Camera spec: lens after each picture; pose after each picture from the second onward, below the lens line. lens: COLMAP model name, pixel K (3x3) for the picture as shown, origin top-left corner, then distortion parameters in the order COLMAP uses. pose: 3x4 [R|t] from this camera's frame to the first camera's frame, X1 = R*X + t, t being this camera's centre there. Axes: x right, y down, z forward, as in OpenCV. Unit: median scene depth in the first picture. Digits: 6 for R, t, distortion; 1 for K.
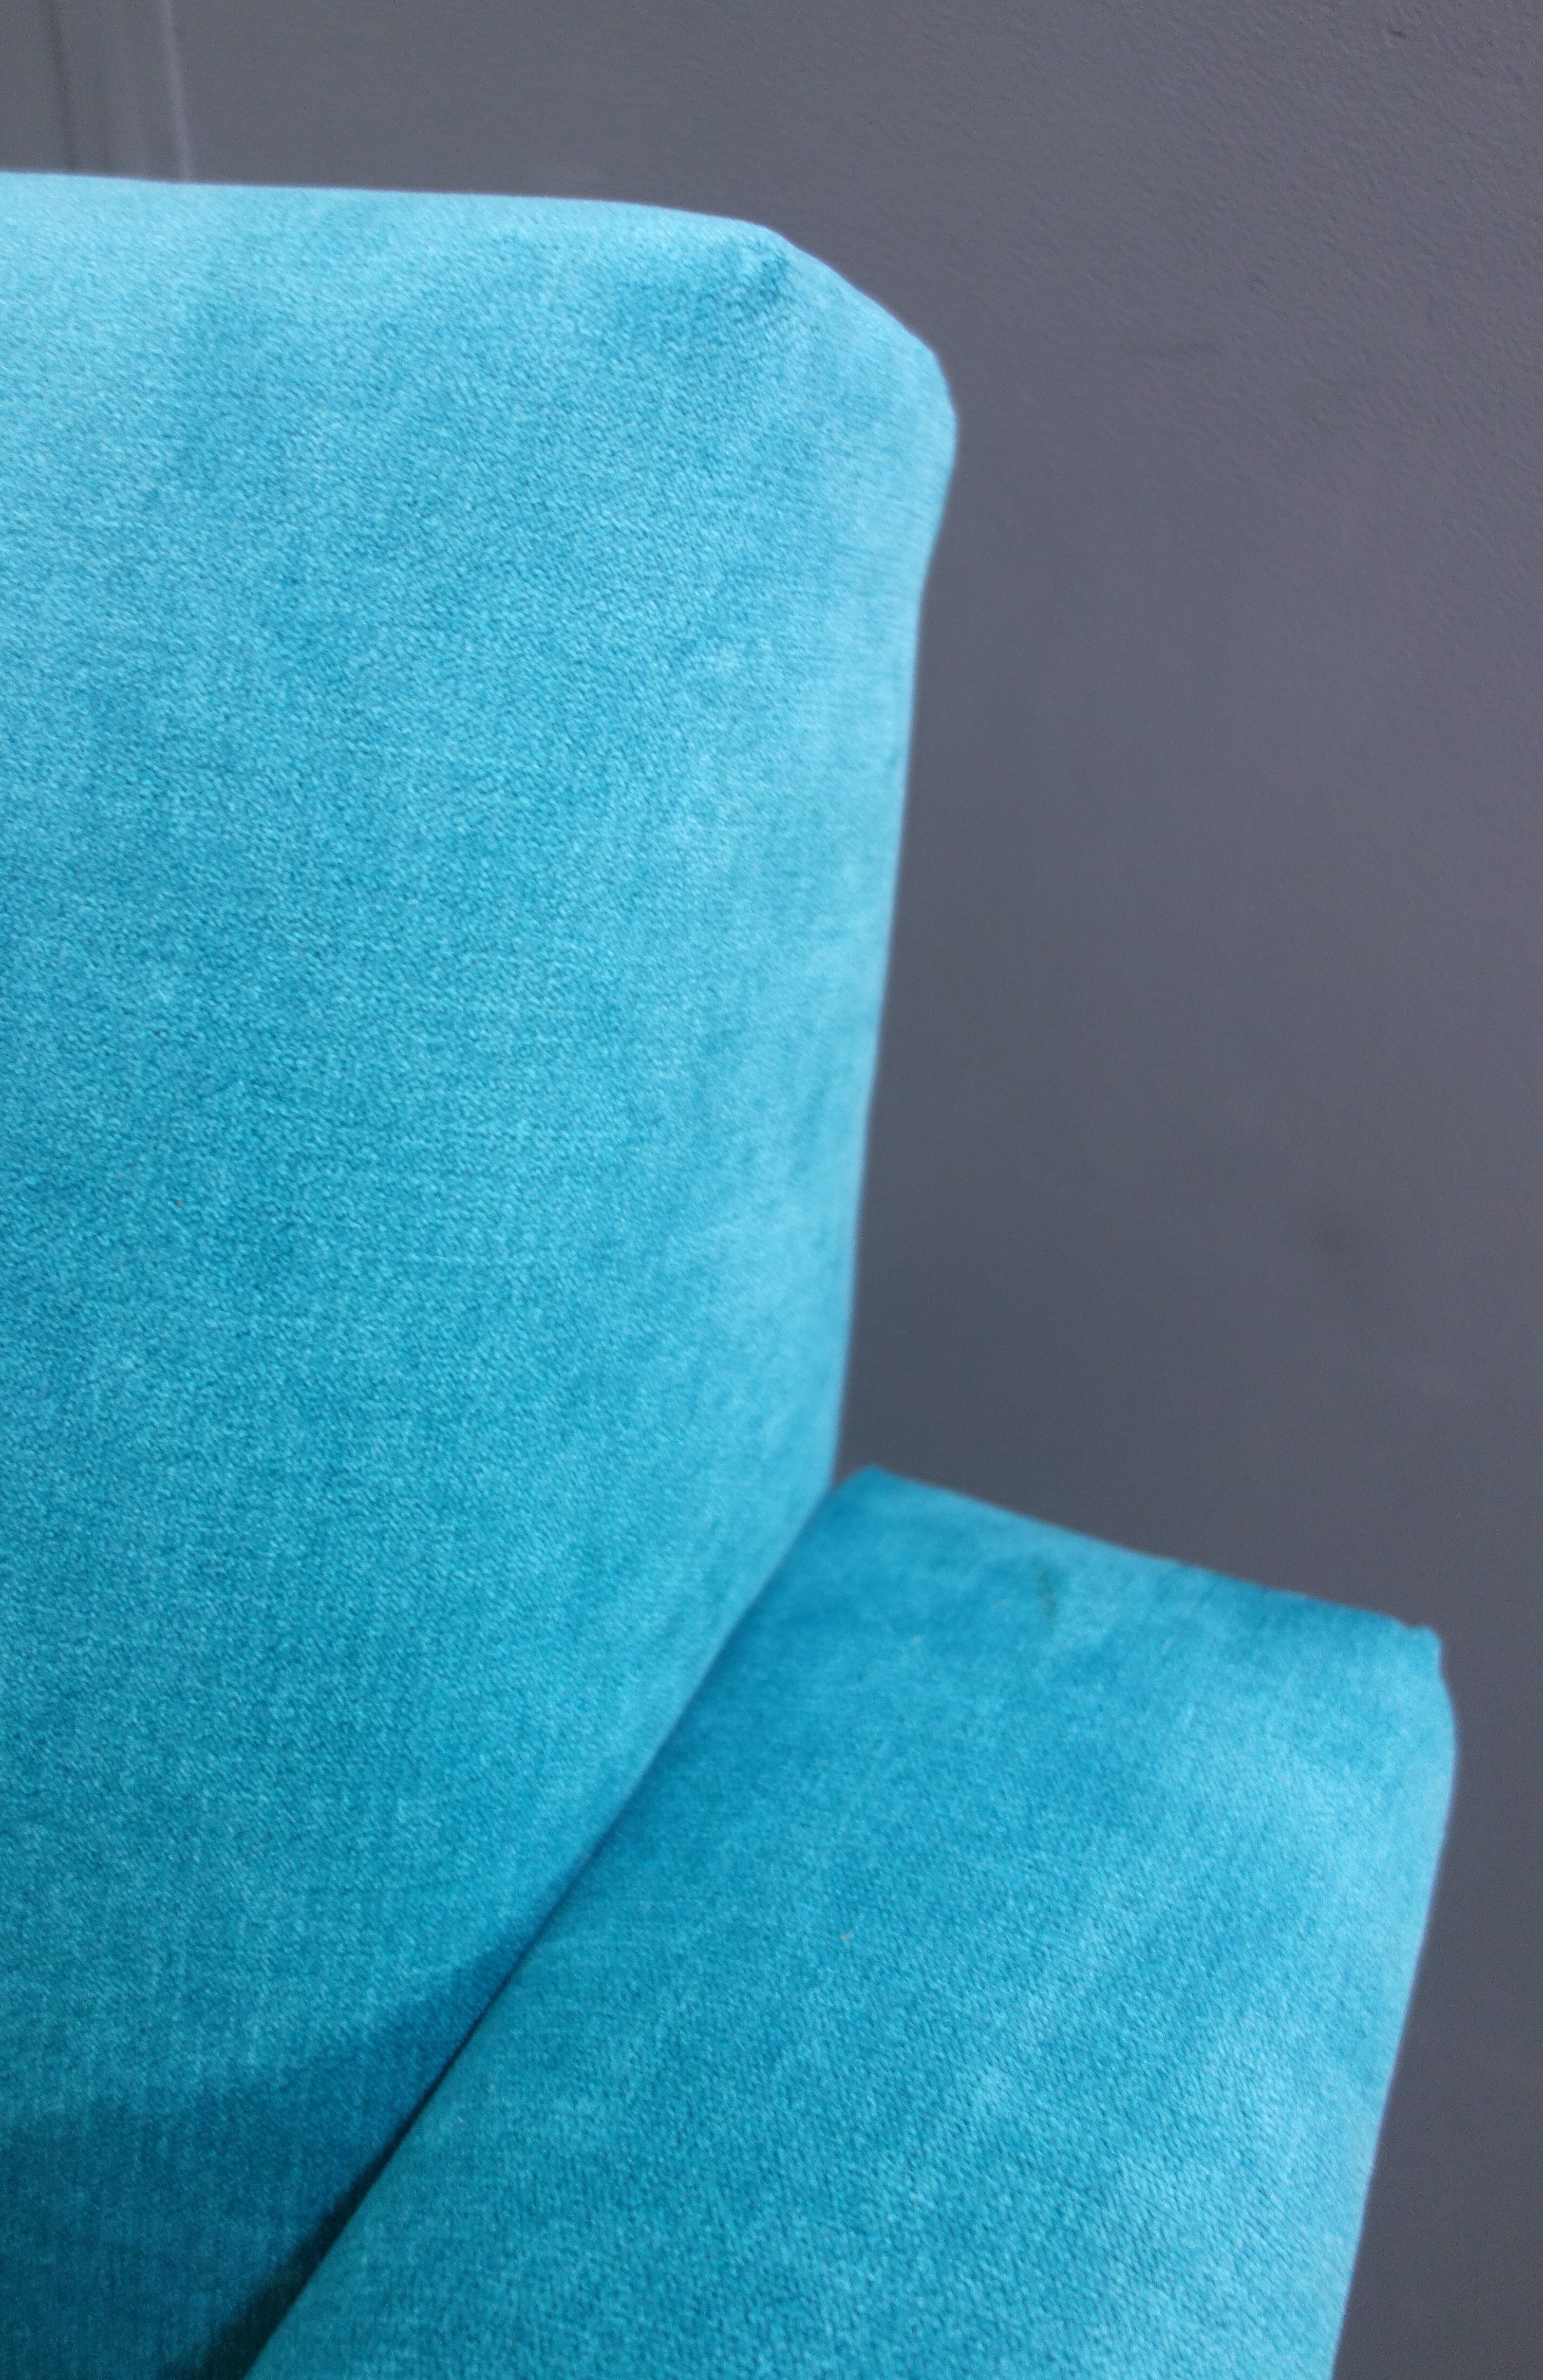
lens RADIAL K [[1902.1, 0, 770.4], [0, 1902.1, 942.4], [0, 0, 1]] dist [0.000386, -0.000312]
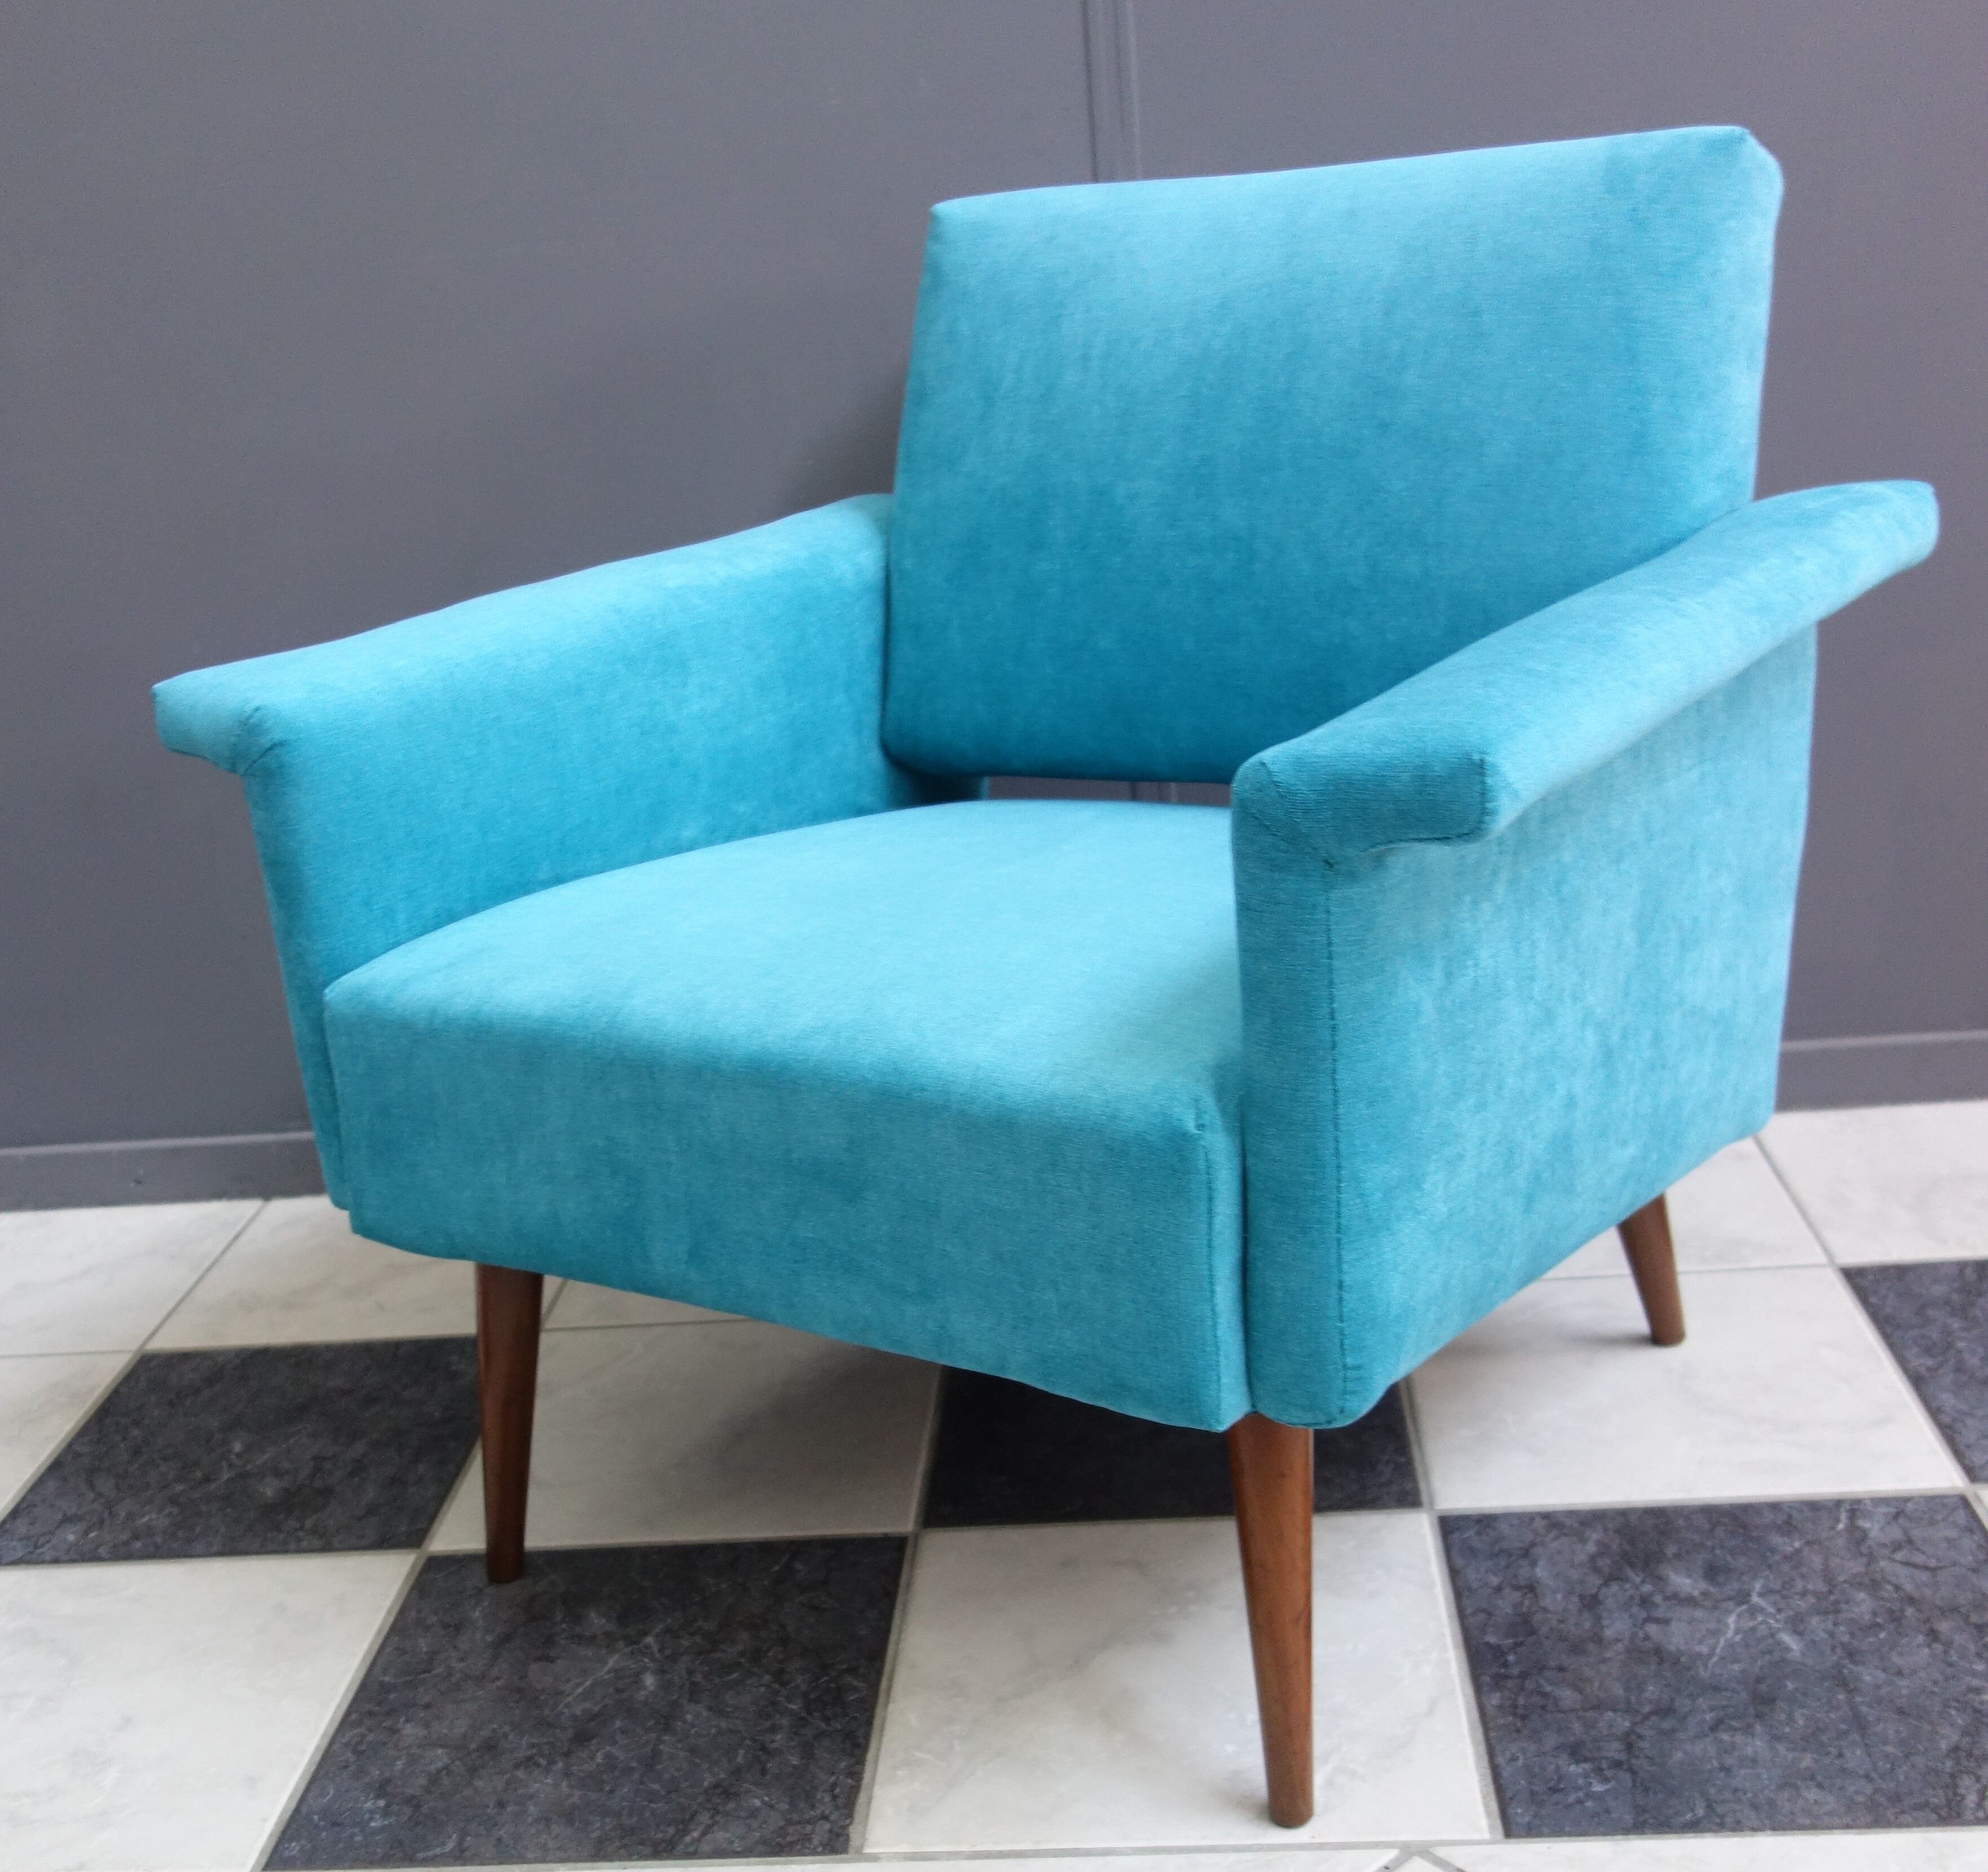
lens RADIAL K [[2073.1, 0, 983.2], [0, 2073.1, 964.5], [0, 0, 1]] dist [-0.007987, -0.005837]
pose [[0.974780, -0.020595, -0.222215, -0.681385], [0.002943, 0.996832, -0.079478, 1.917961], [0.223148, 0.076820, 0.971753, -3.860064]]
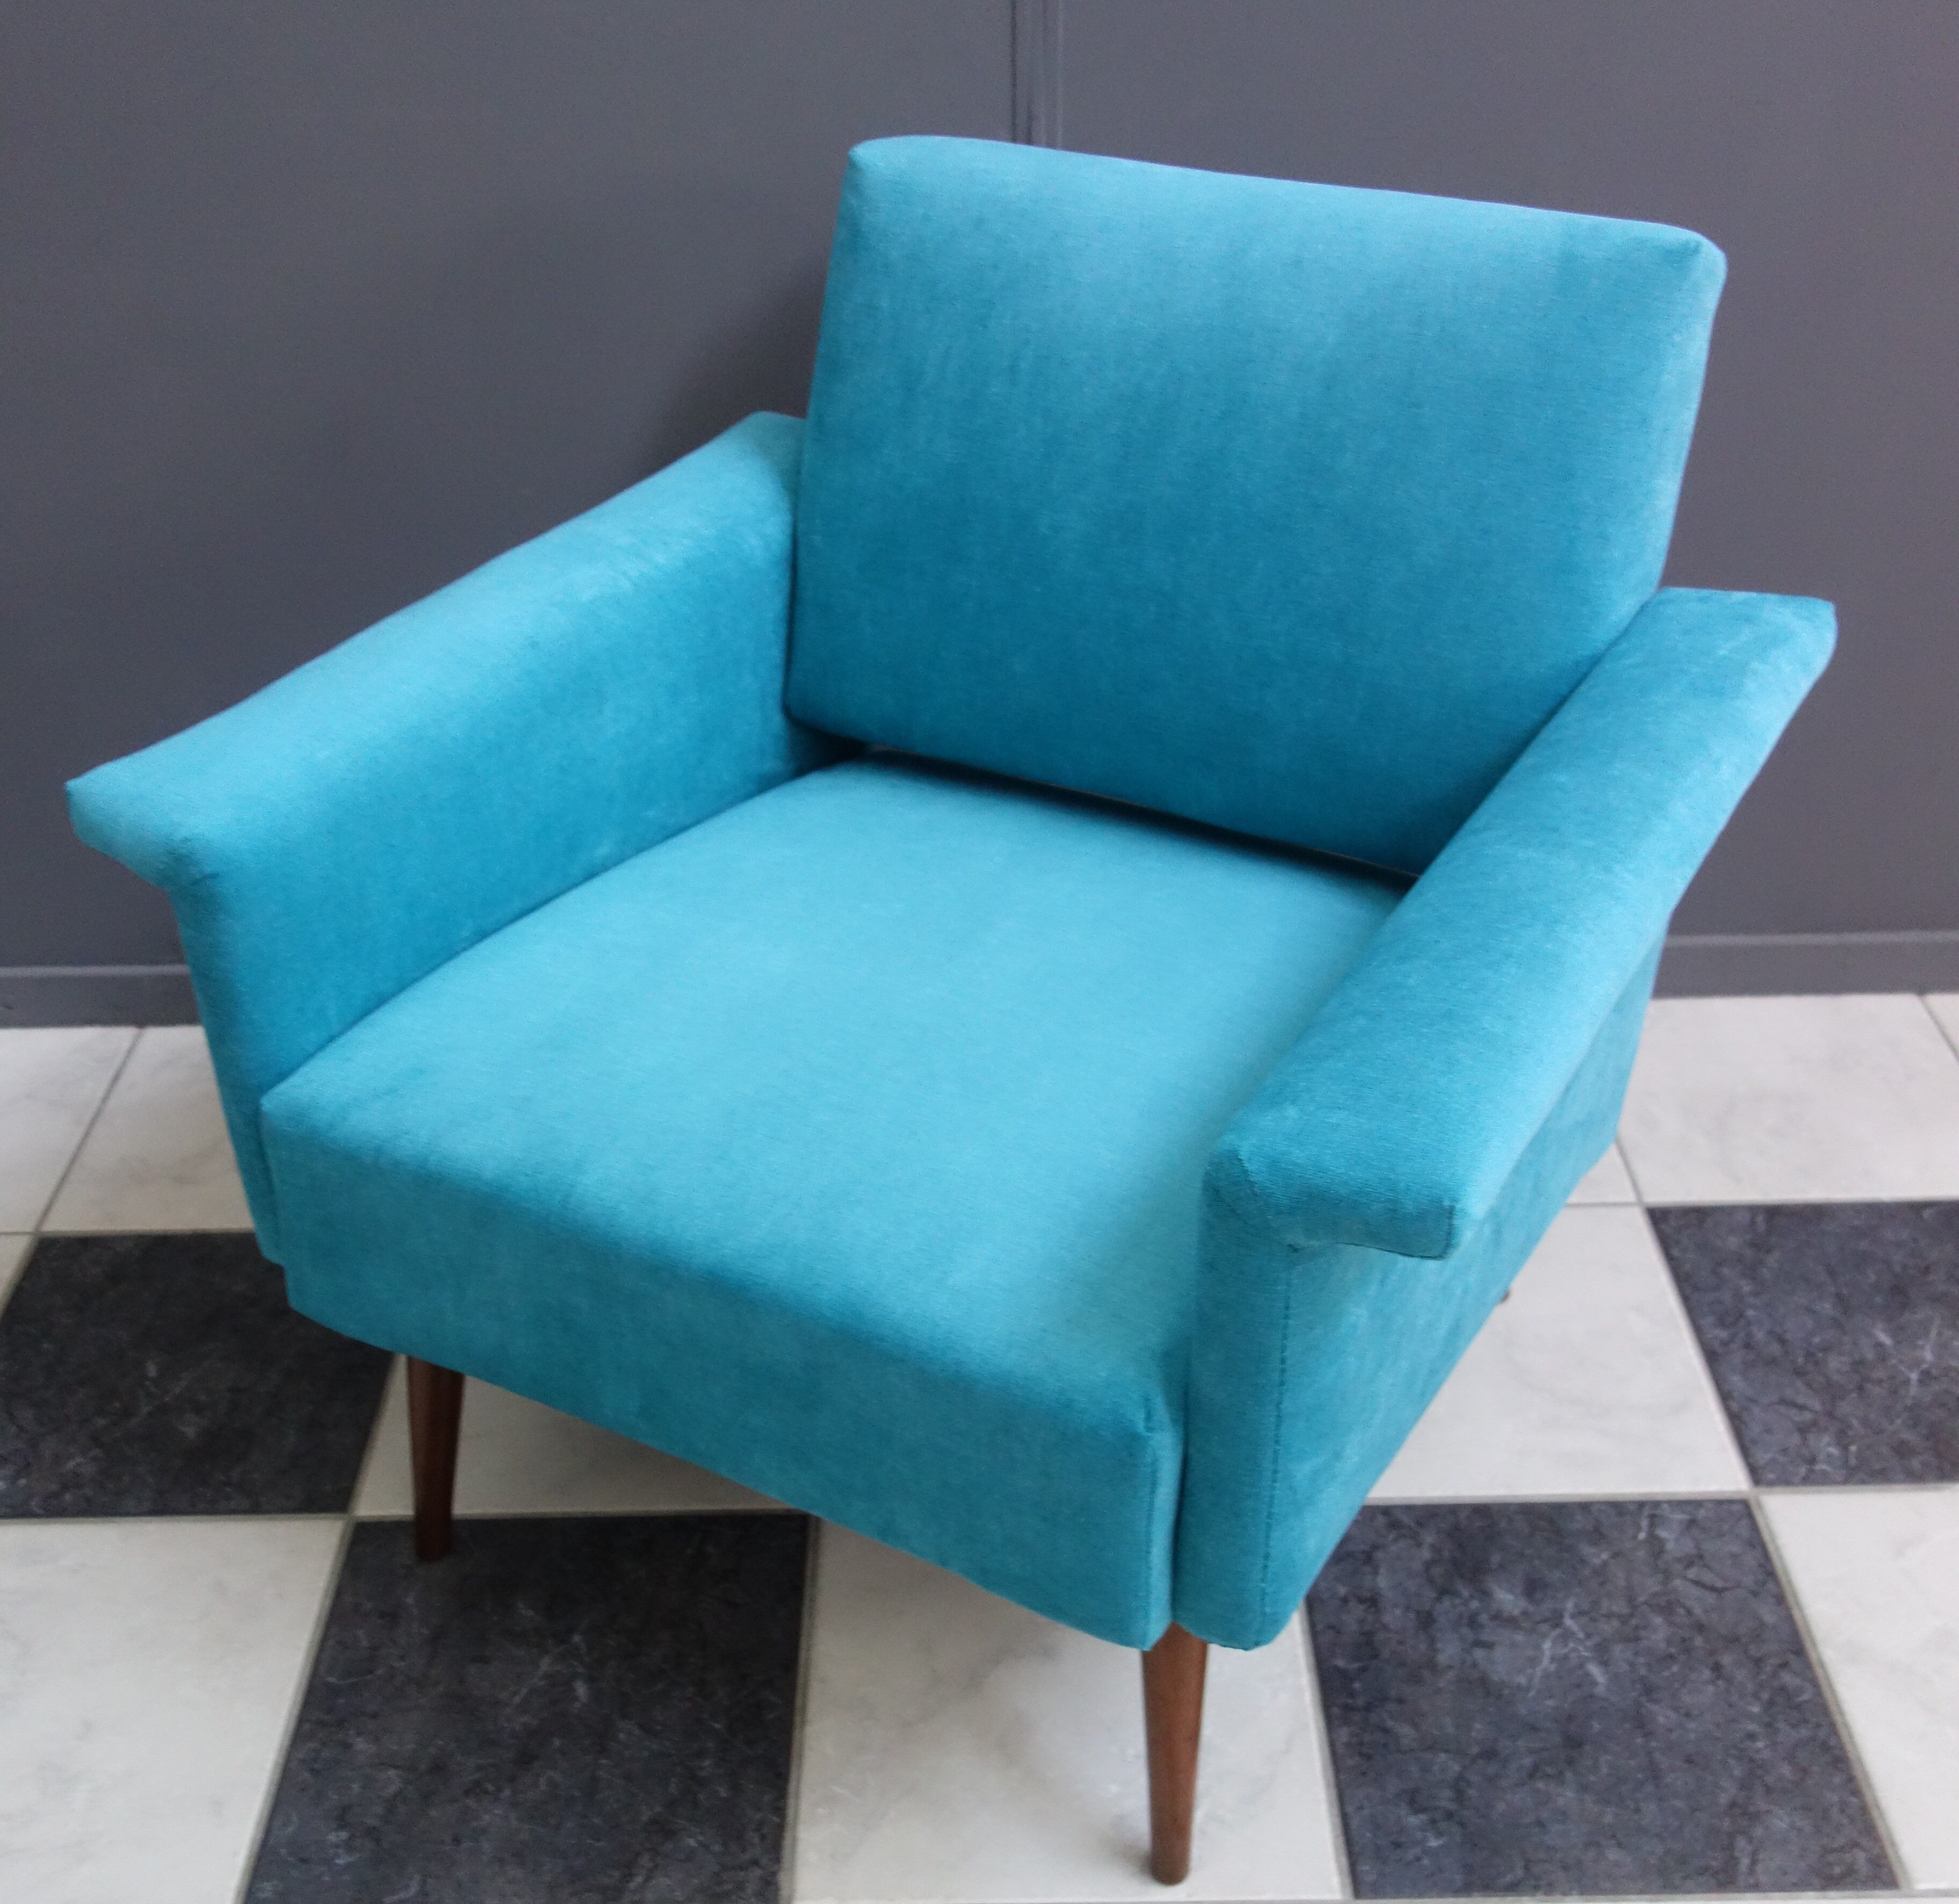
lens RADIAL K [[2001.9, 0, 979.5], [0, 2001.9, 952.0], [0, 0, 1]] dist [-0.007909, -0.003863]
pose [[0.990897, 0.045892, -0.126557, -0.966184], [-0.030153, 0.991875, 0.123589, 0.728735], [0.131200, -0.118648, 0.984230, -3.878868]]
